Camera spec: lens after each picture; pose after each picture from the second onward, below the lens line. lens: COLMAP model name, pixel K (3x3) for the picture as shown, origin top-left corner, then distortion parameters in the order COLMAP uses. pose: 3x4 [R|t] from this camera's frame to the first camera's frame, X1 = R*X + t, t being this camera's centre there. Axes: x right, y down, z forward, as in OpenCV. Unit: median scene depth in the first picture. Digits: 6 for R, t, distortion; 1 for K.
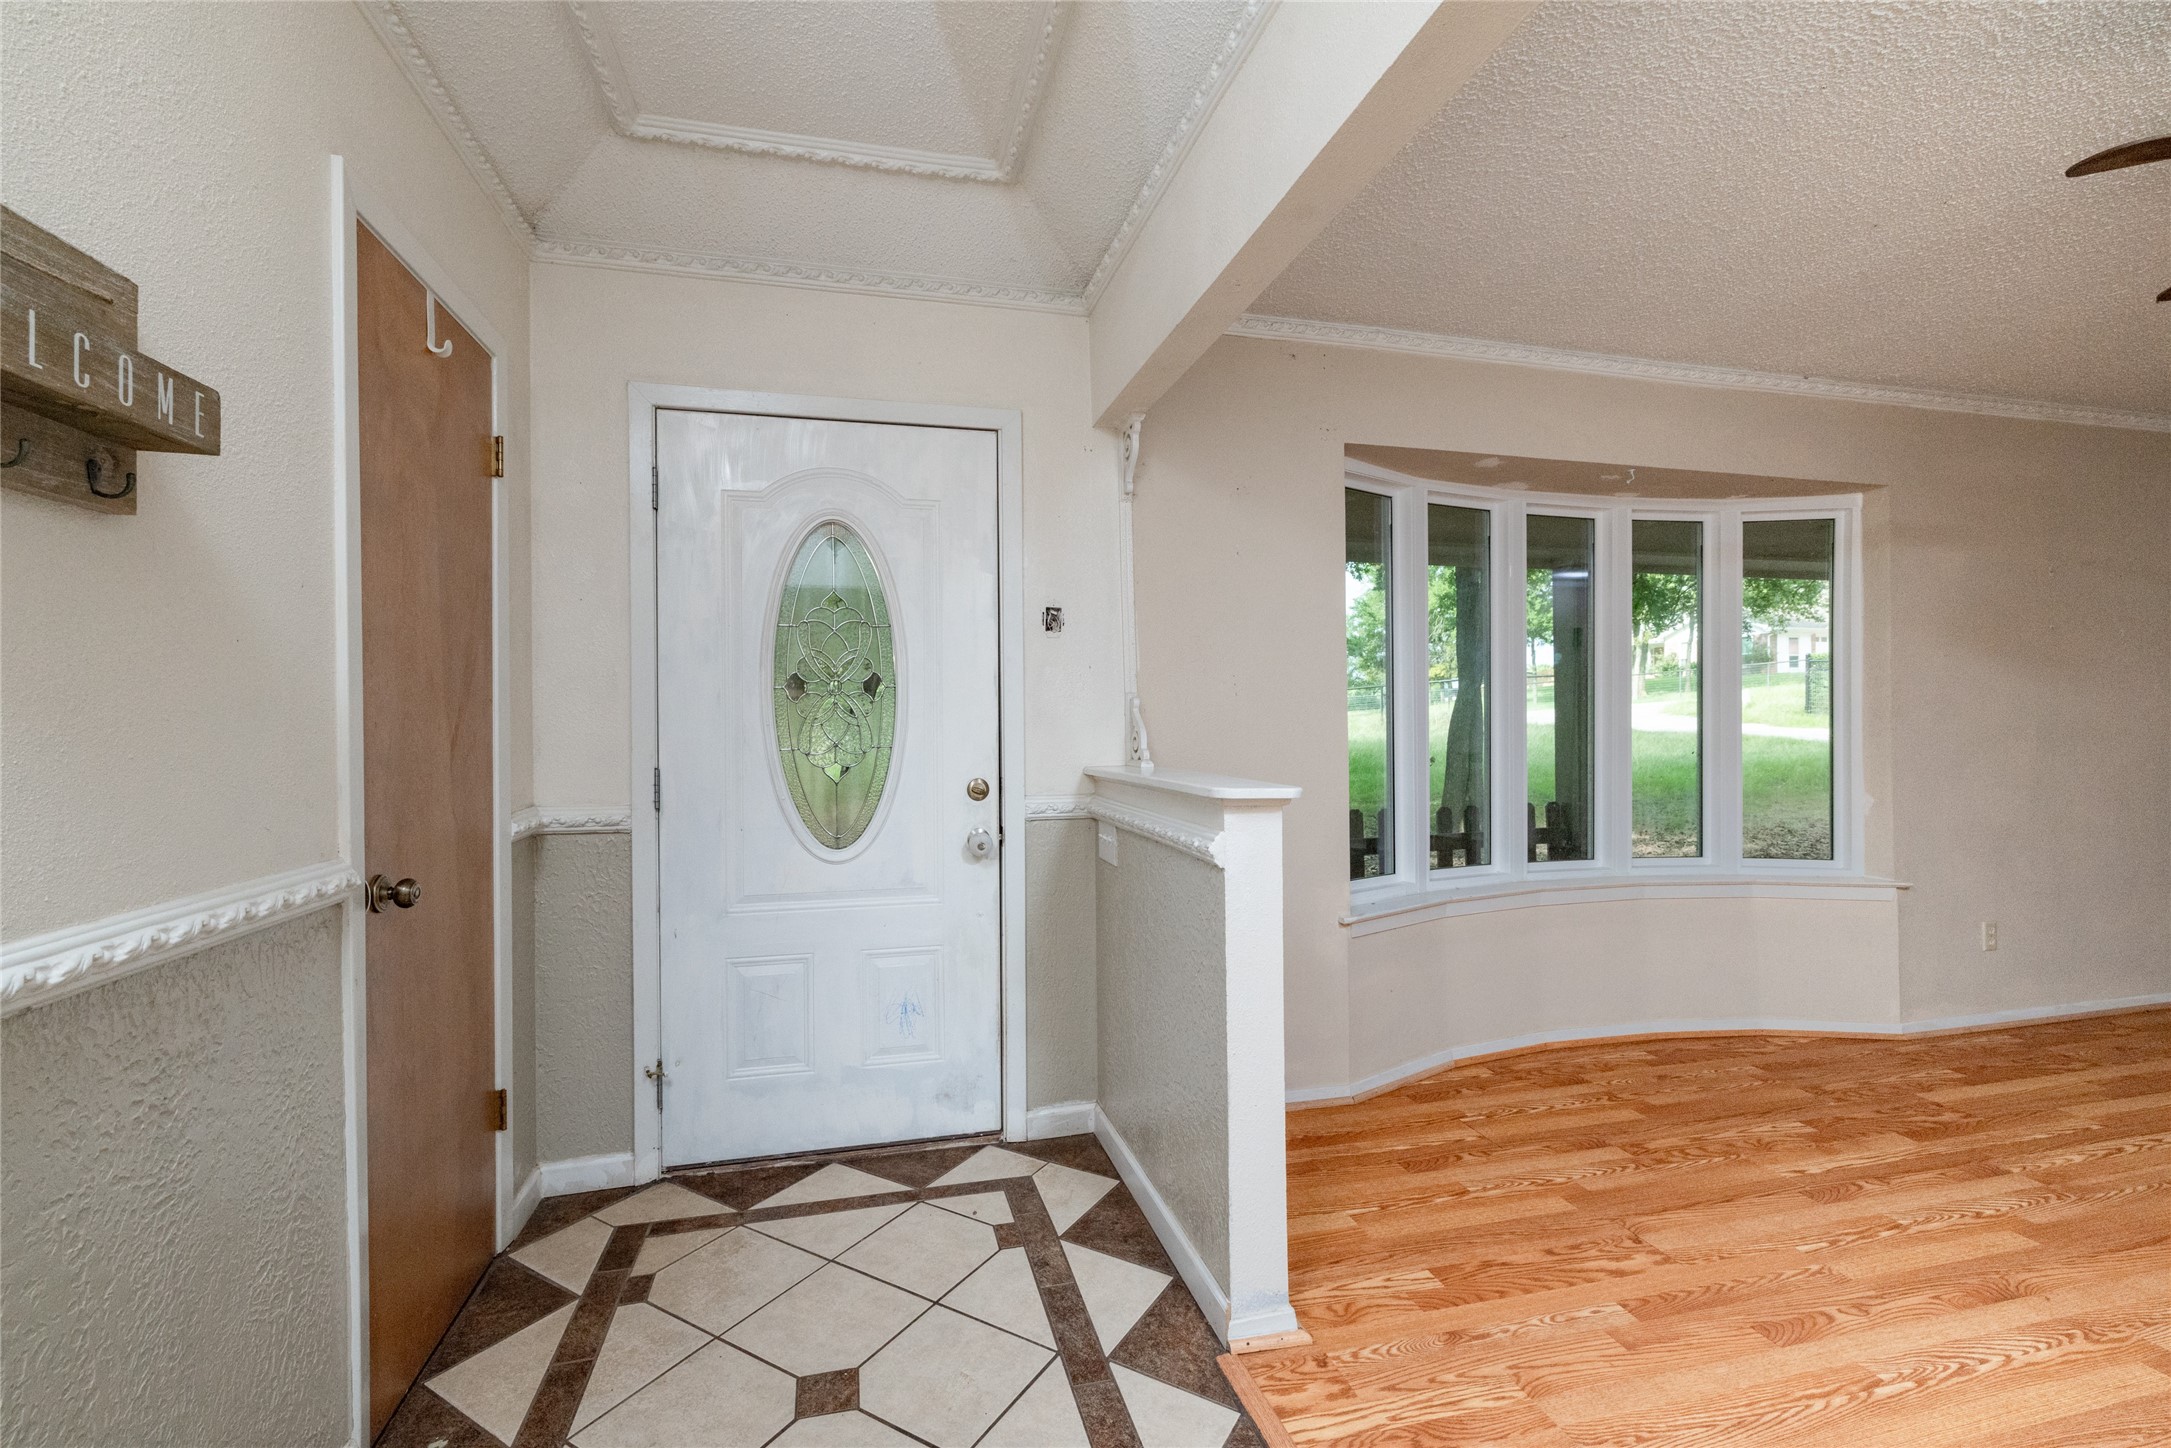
lens RADIAL K [[925.2, 0, 1080.8], [0, 925.2, 721.4], [0, 0, 1]] dist [-0.001555, 0.000818]
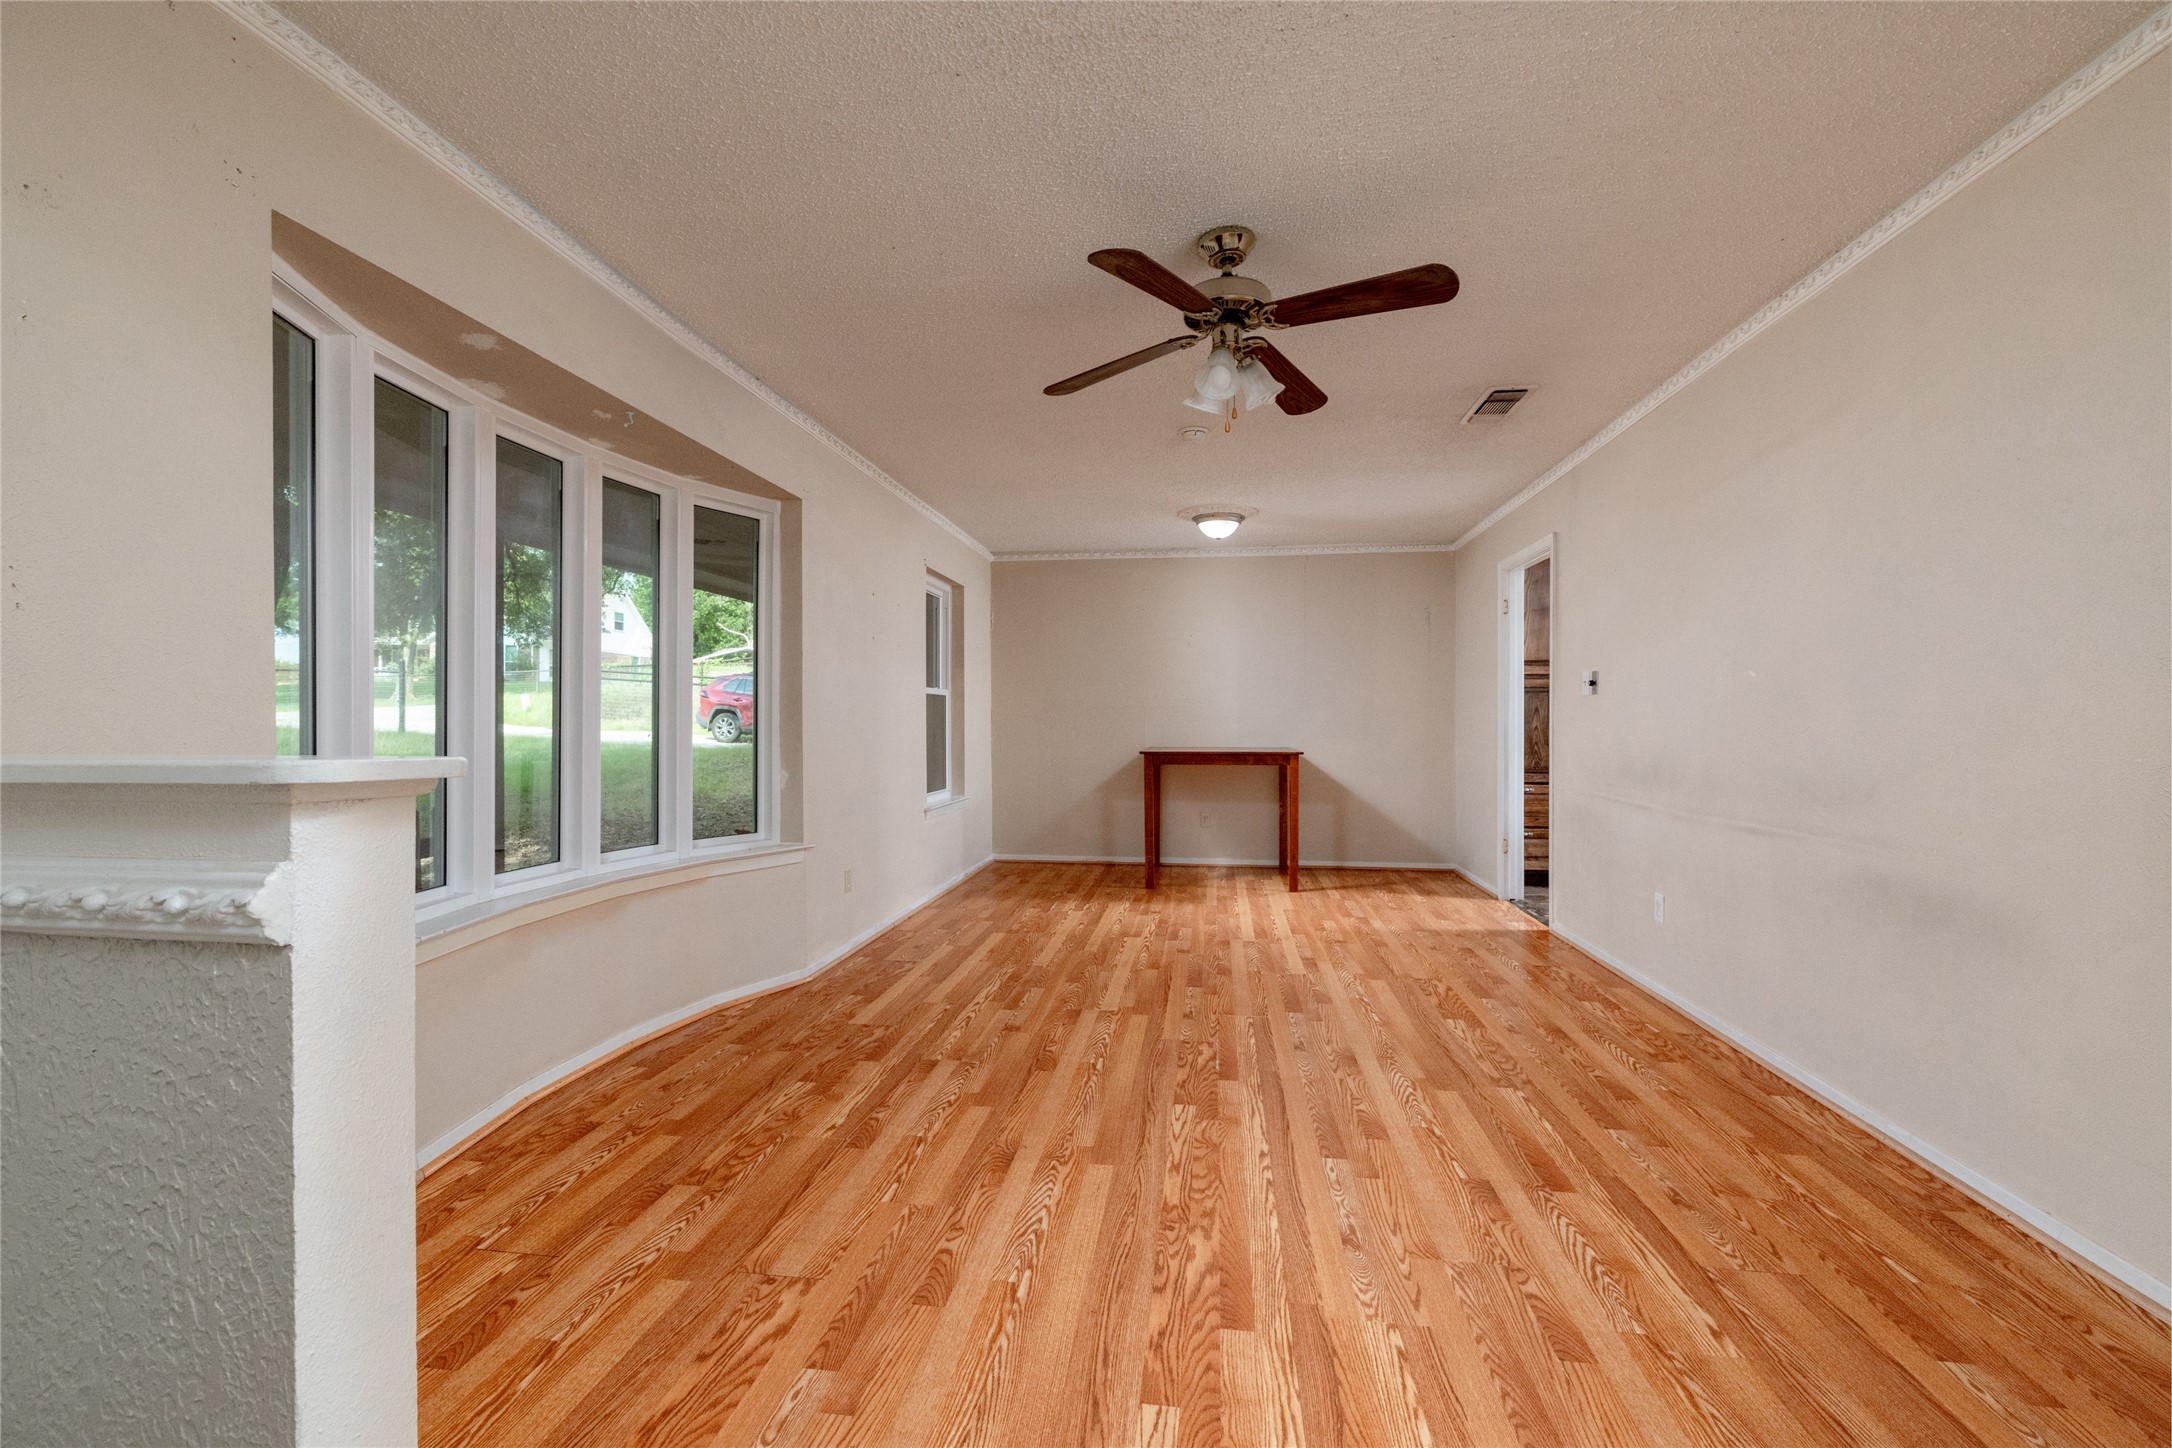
lens RADIAL K [[925.6, 0, 1080.2], [0, 925.6, 721.2], [0, 0, 1]] dist [-0.001555, 0.000818]
pose [[0.376091, 0.007768, 0.926550, -0.076862], [-0.000865, 0.999967, -0.008033, 0.038468], [-0.926582, 0.002220, 0.376086, 0.334799]]
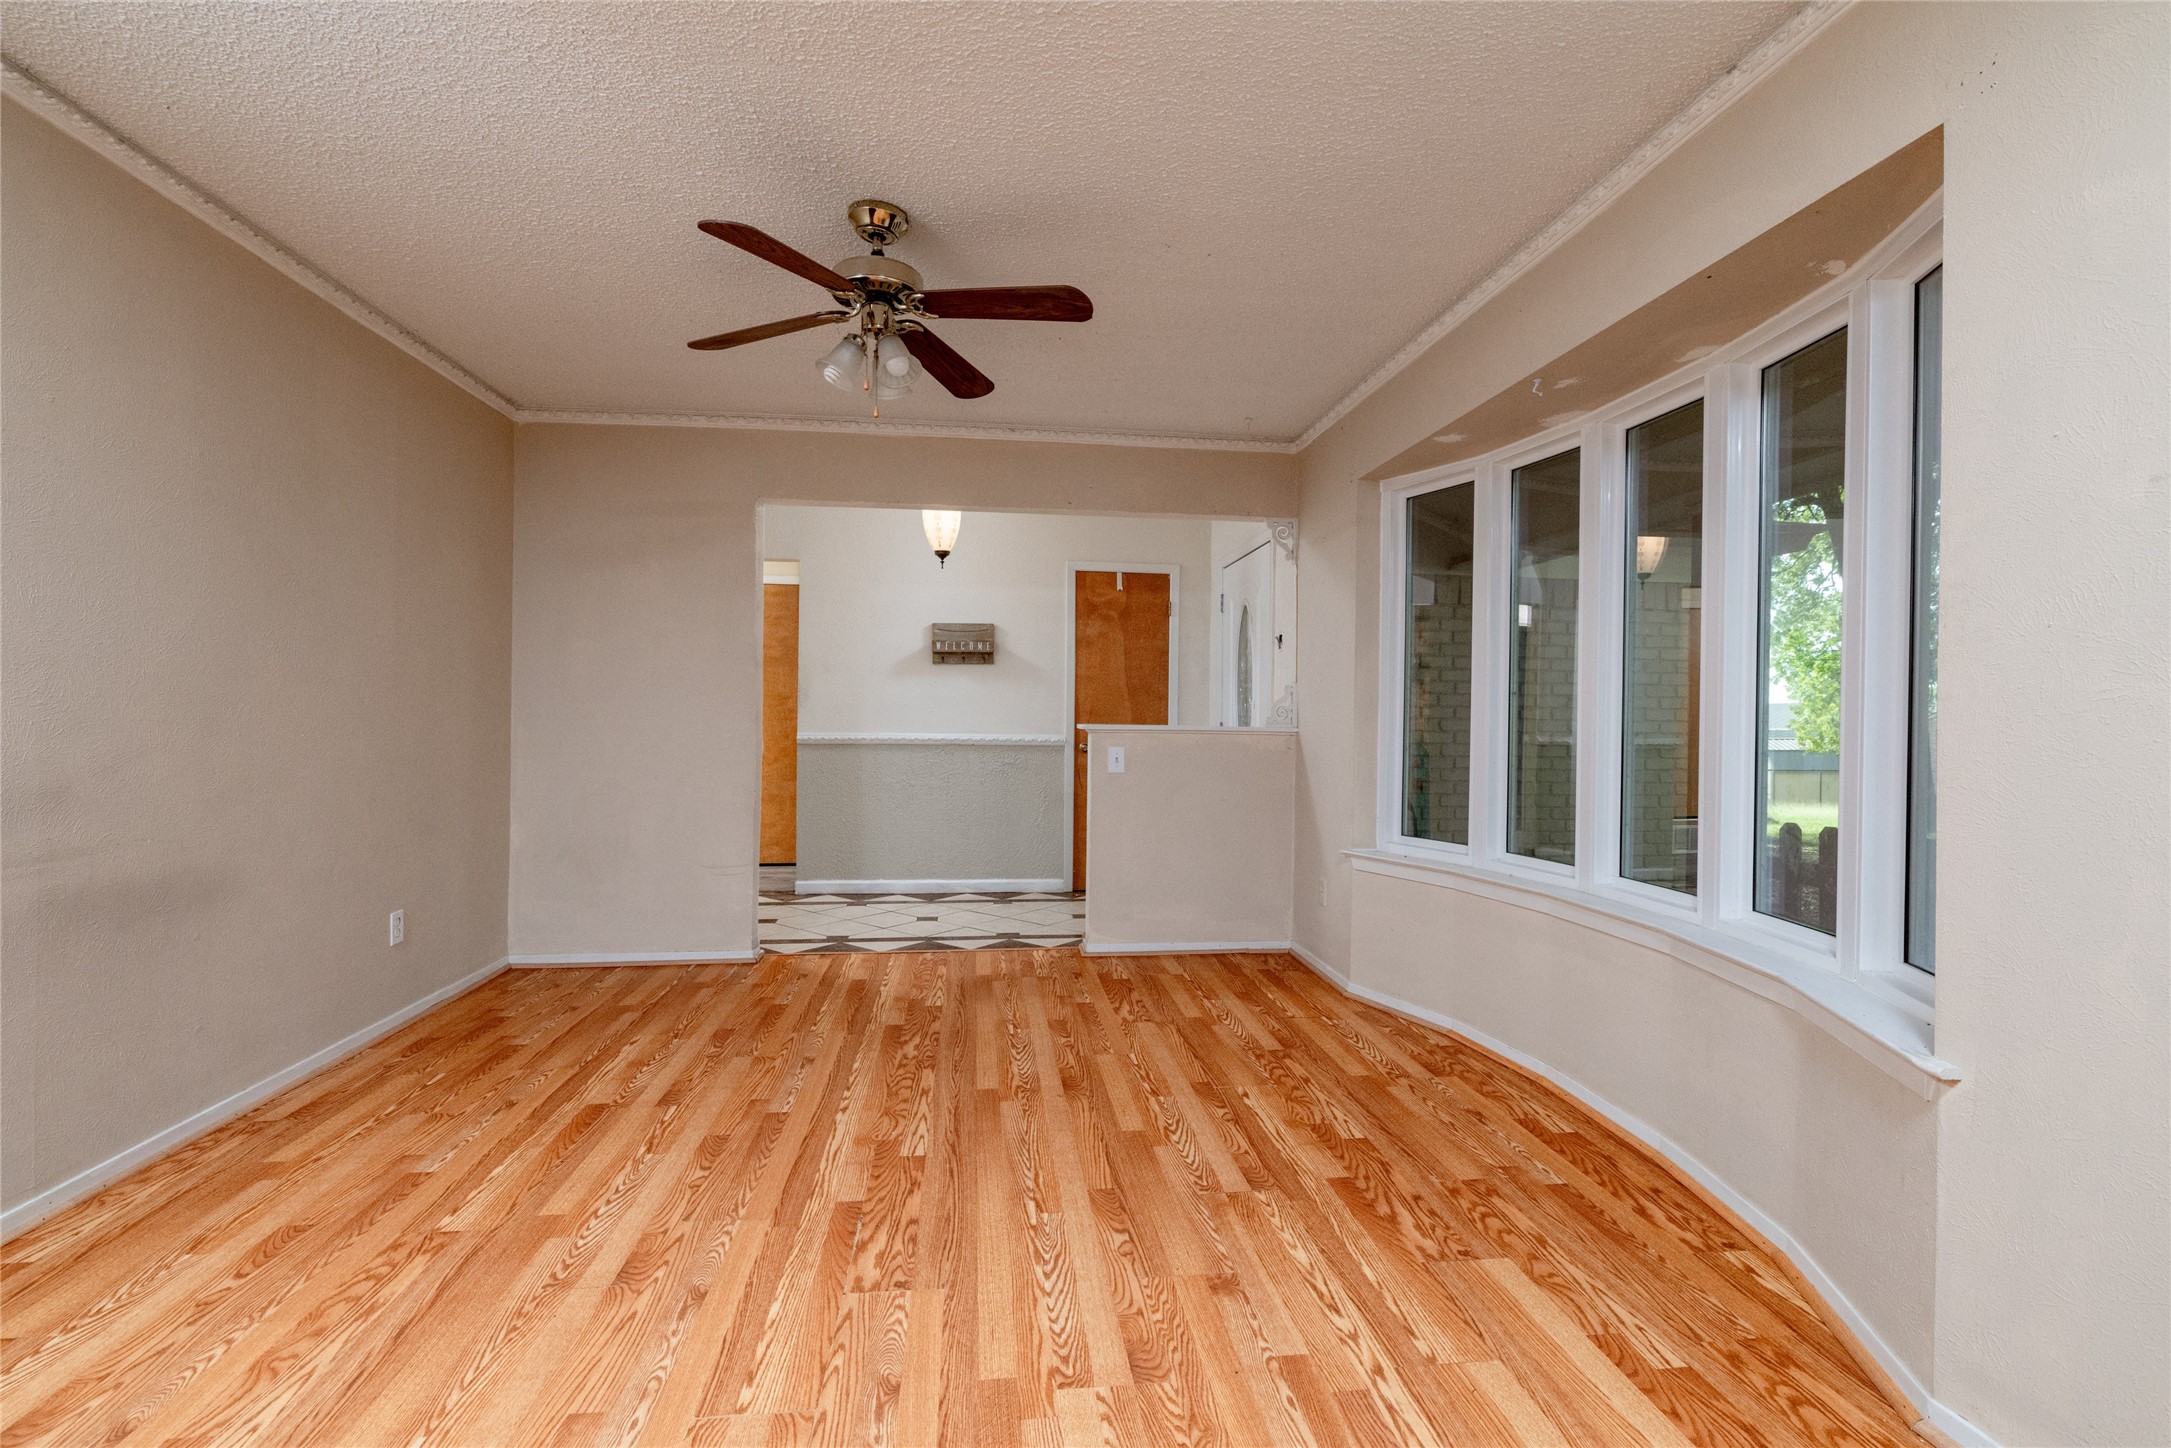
lens RADIAL K [[925.2, 0, 1089.0], [0, 925.2, 731.6], [0, 0, 1]] dist [-0.001555, 0.000818]
pose [[-0.117662, 0.021000, -0.992832, 1.805384], [-0.010650, 0.999692, 0.022407, 0.023320], [0.992997, 0.013211, -0.117402, 0.890590]]
